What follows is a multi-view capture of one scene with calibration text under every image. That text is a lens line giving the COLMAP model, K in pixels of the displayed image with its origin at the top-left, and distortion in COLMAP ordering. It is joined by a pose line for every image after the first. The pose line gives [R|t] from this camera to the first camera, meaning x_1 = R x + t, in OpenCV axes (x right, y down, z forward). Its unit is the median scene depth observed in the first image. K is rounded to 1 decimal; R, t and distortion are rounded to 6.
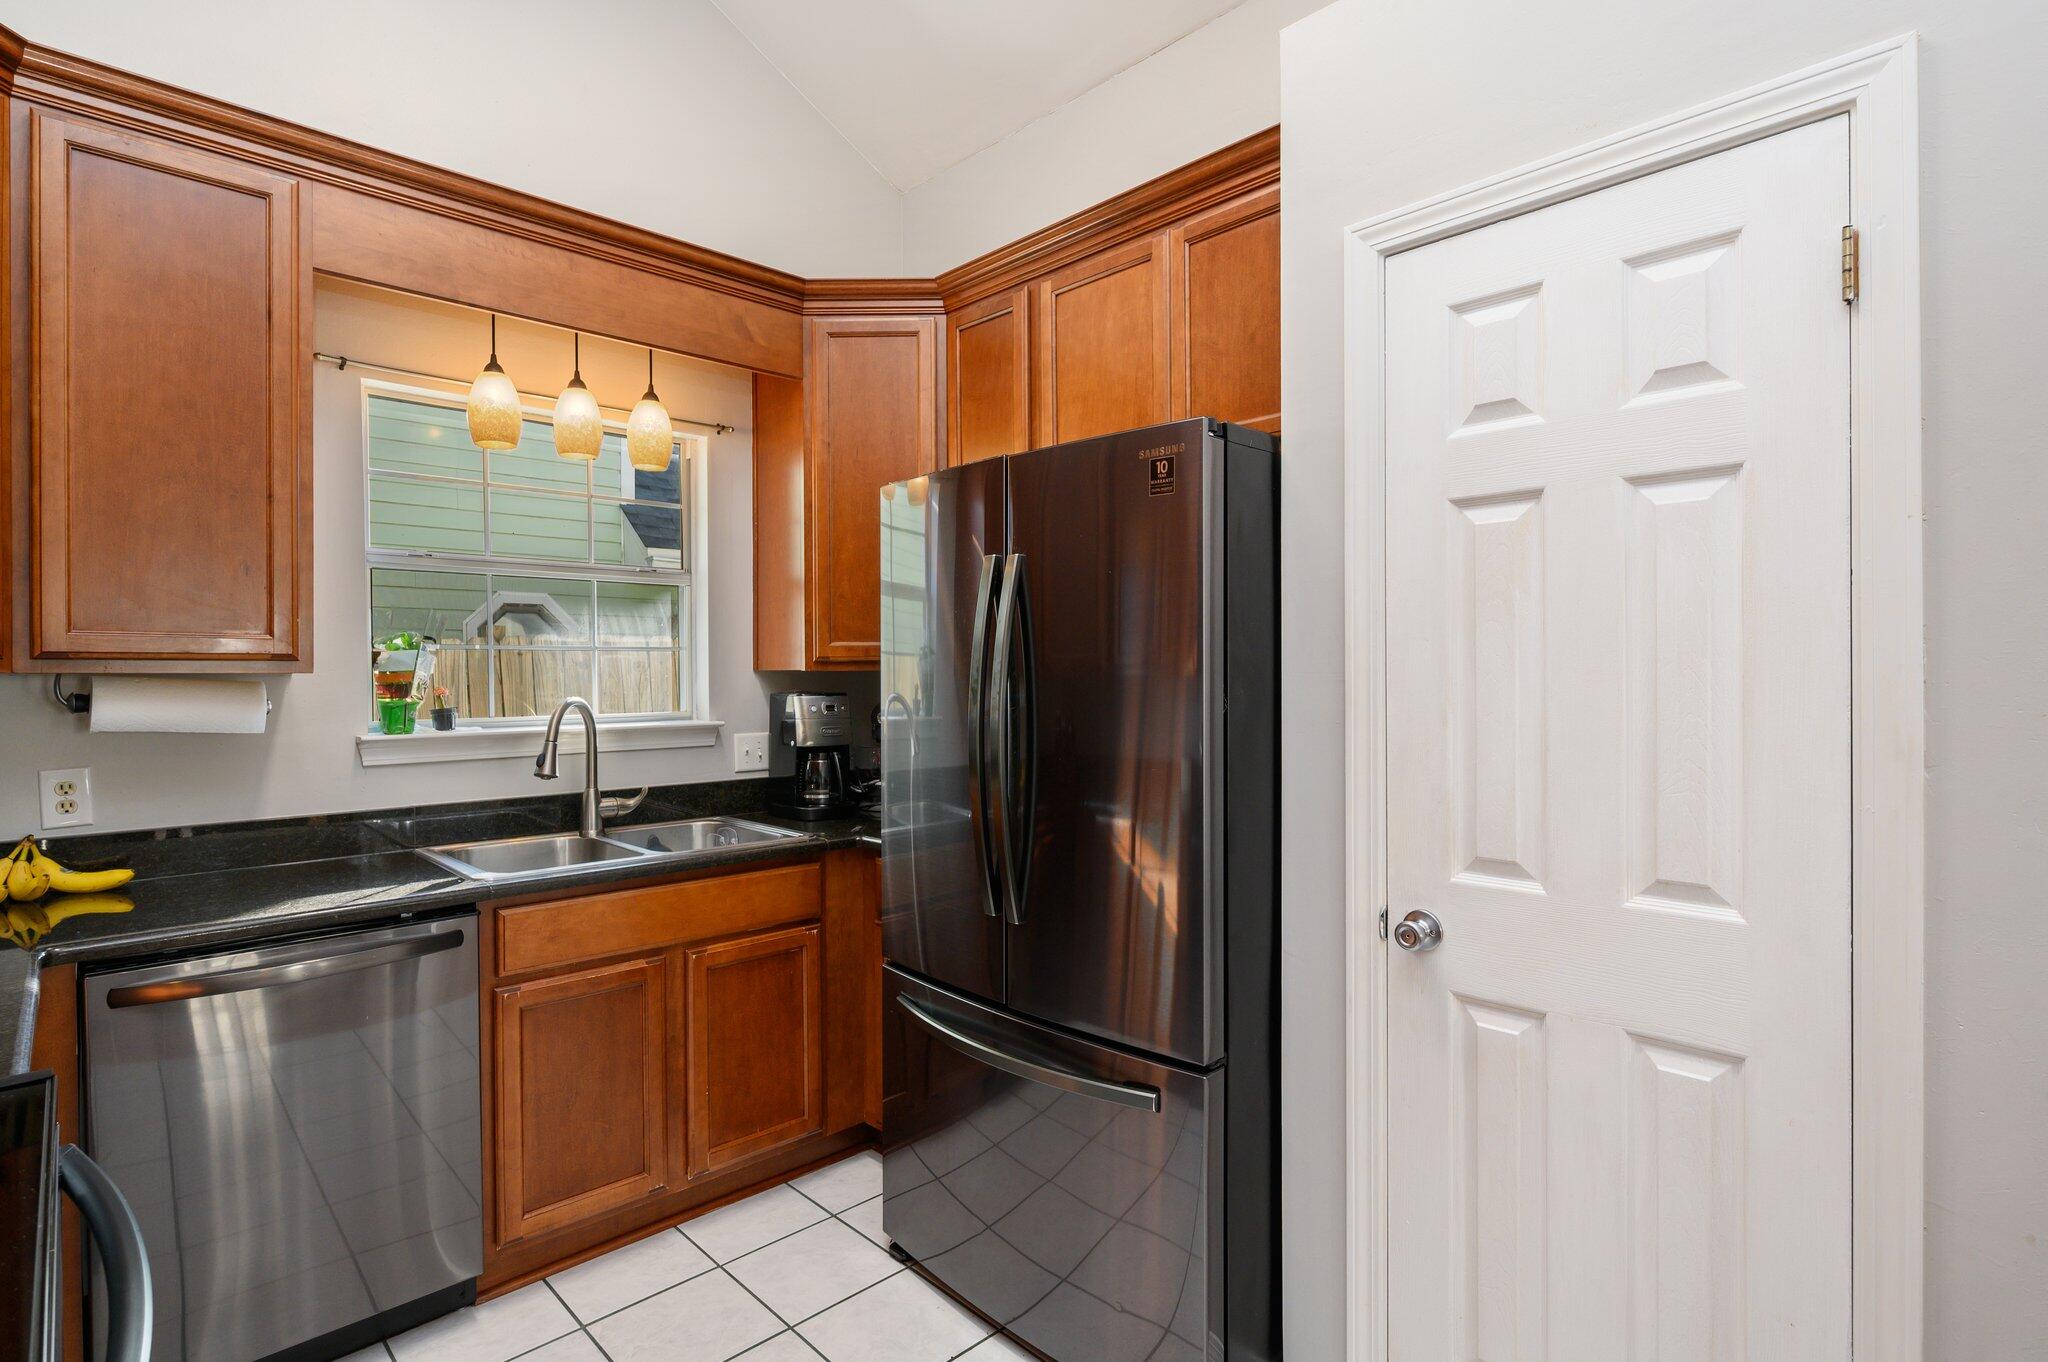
lens RADIAL K [[977.0, 0, 1034.2], [0, 977.0, 674.6], [0, 0, 1]] dist [-0.004075, 0.000894]
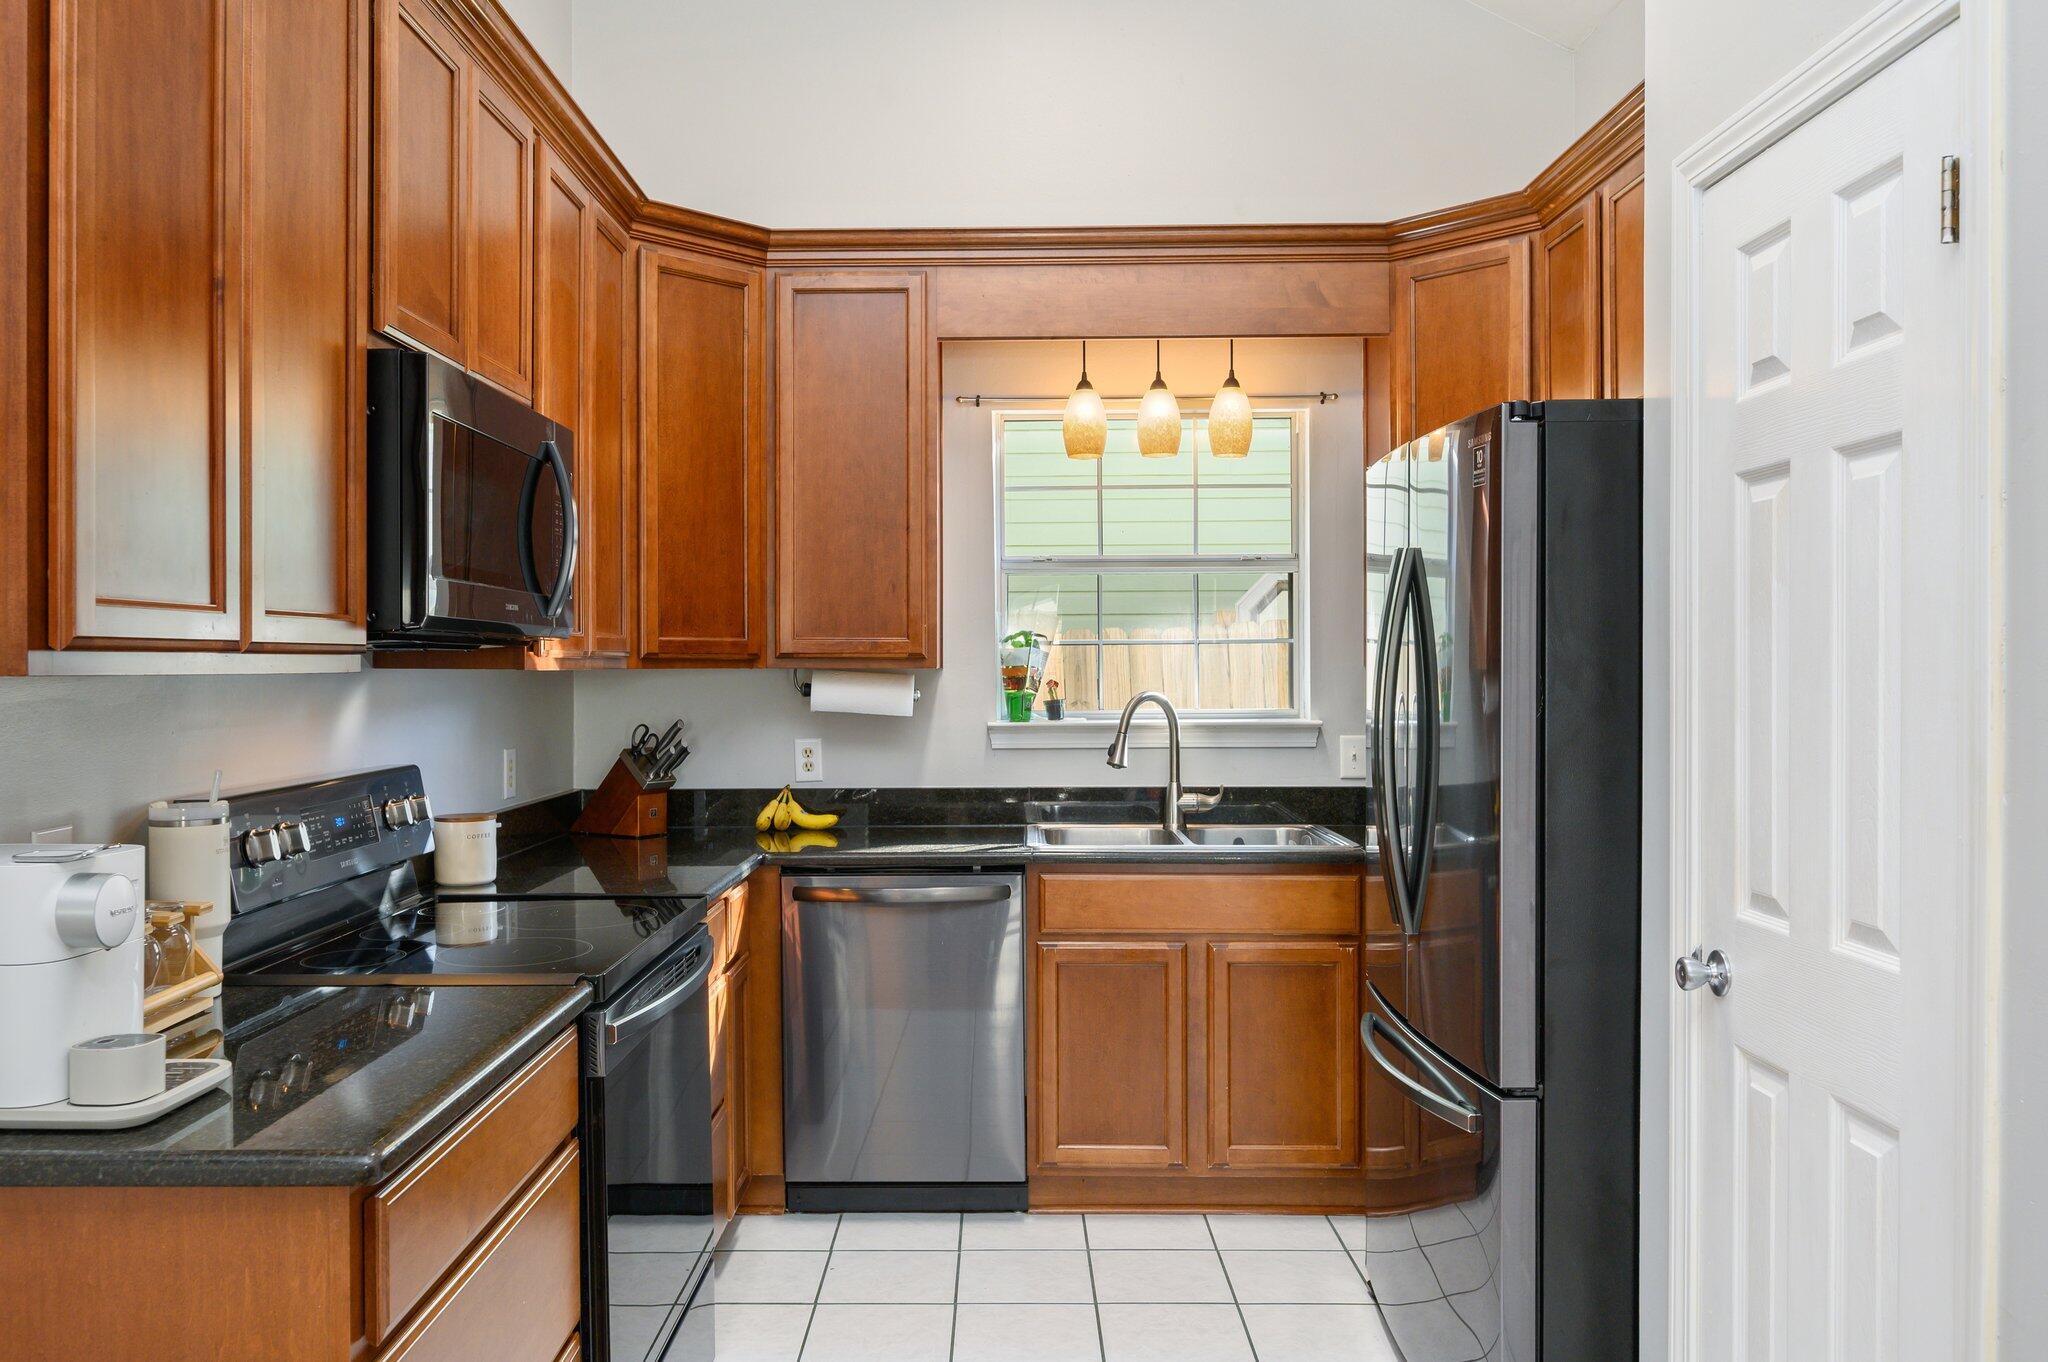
lens RADIAL K [[1516.0, 0, 1018.5], [0, 1516.0, 673.0], [0, 0, 1]] dist [0.006258, 0.001109]
pose [[0.714937, 0.006491, -0.699158, 0.593346], [-0.002855, 0.999976, 0.006363, -0.006972], [0.699183, -0.002553, 0.714939, -0.260460]]
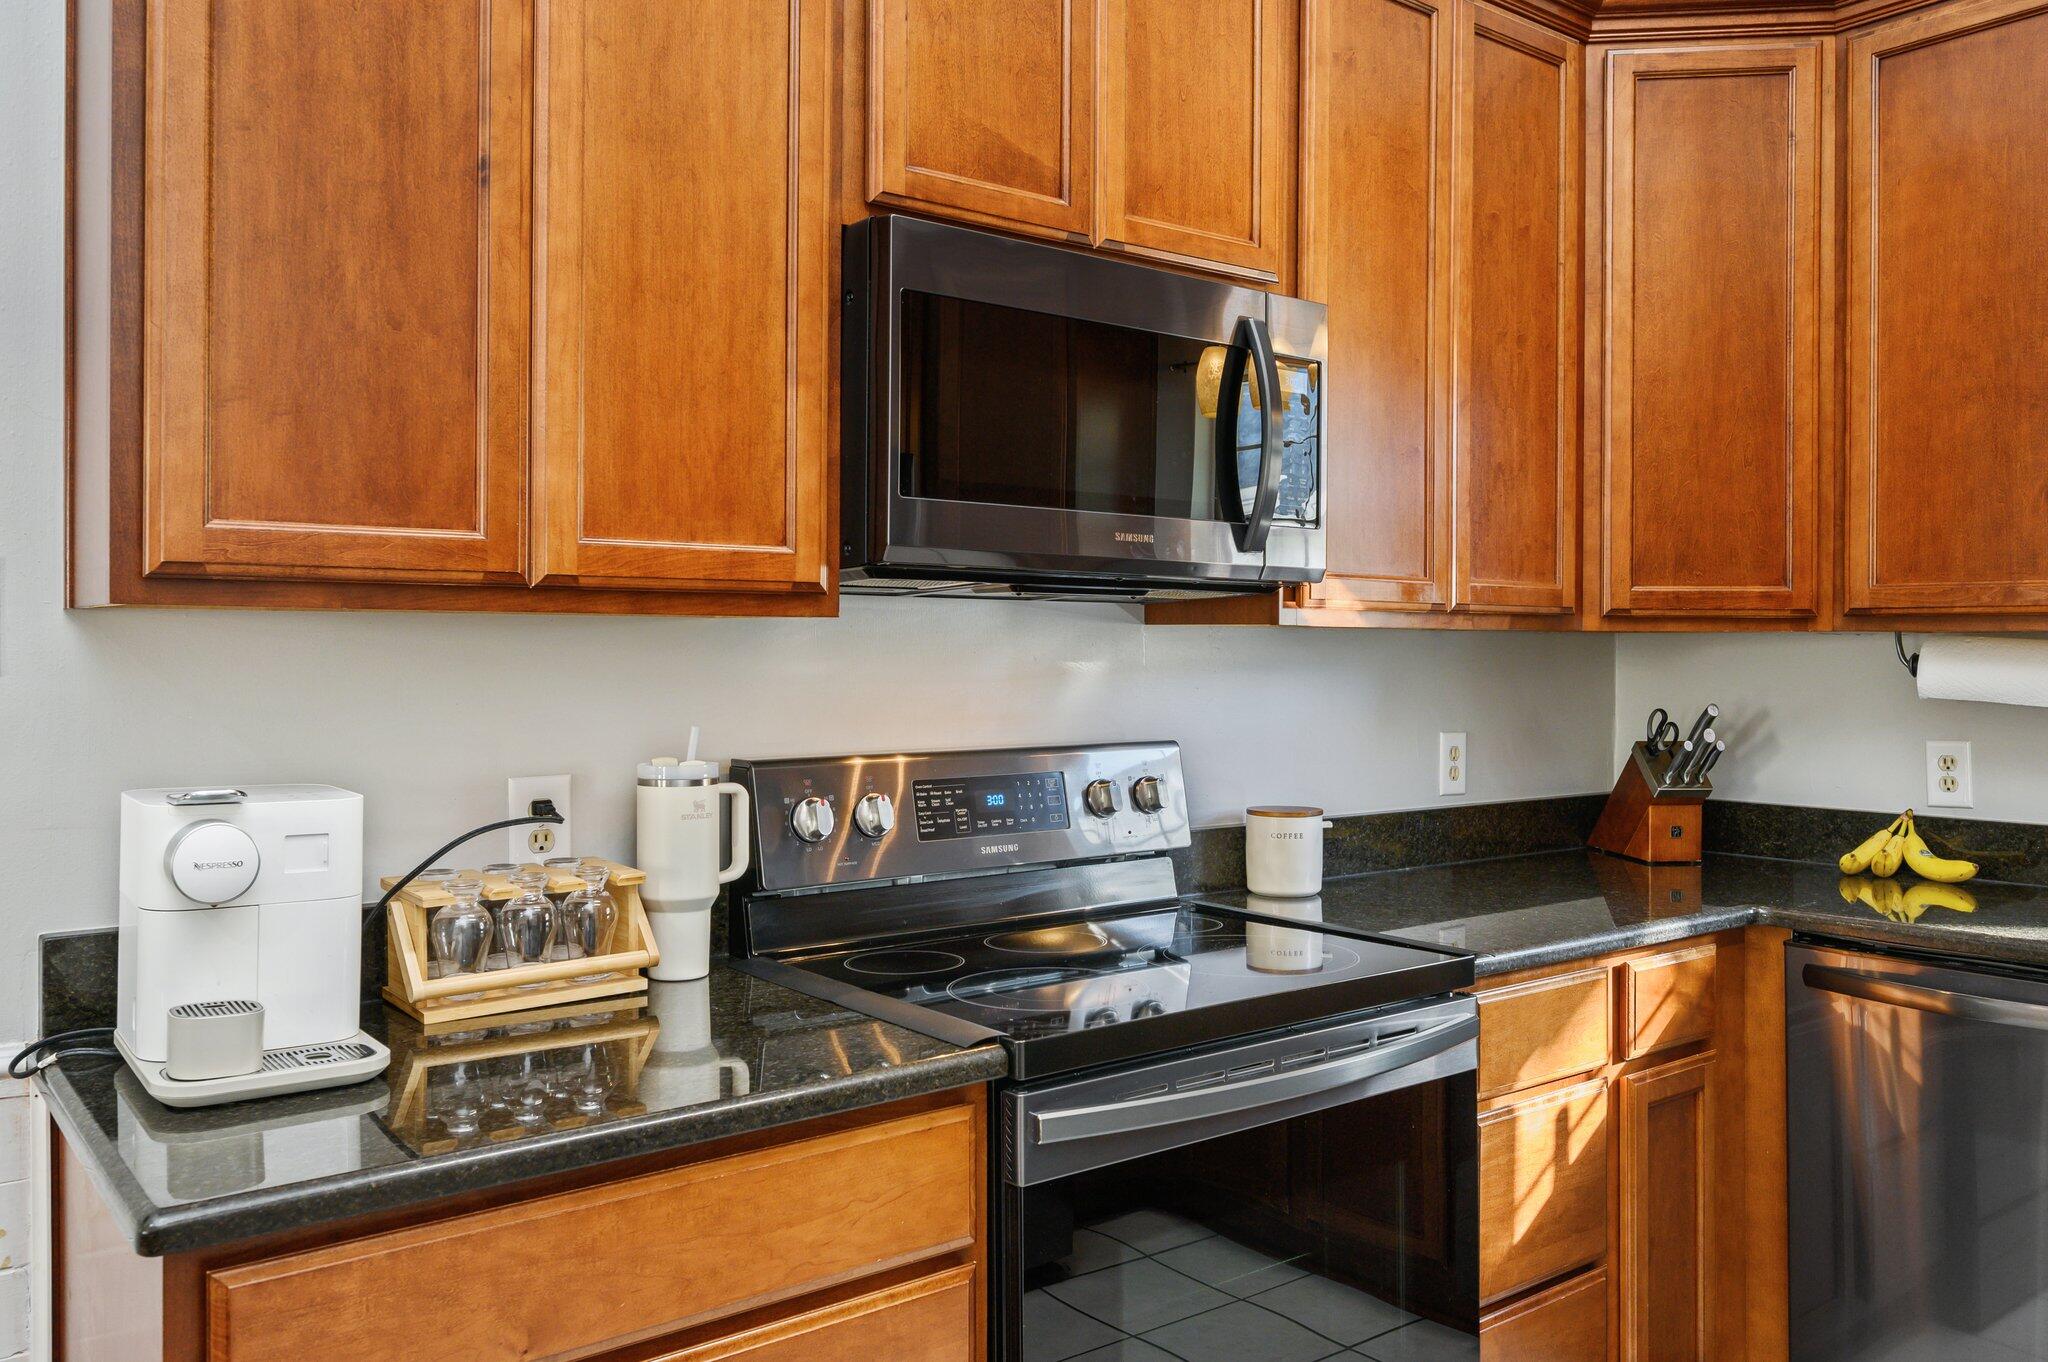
lens RADIAL K [[1565.1, 0, 1022.1], [0, 1565.1, 648.3], [0, 0, 1]] dist [0.003093, -0.006707]
pose [[-0.112531, 0.003780, -0.993641, 0.440902], [-0.006367, 0.999969, 0.004525, 0.010327], [0.993628, 0.006836, -0.112503, 0.280114]]
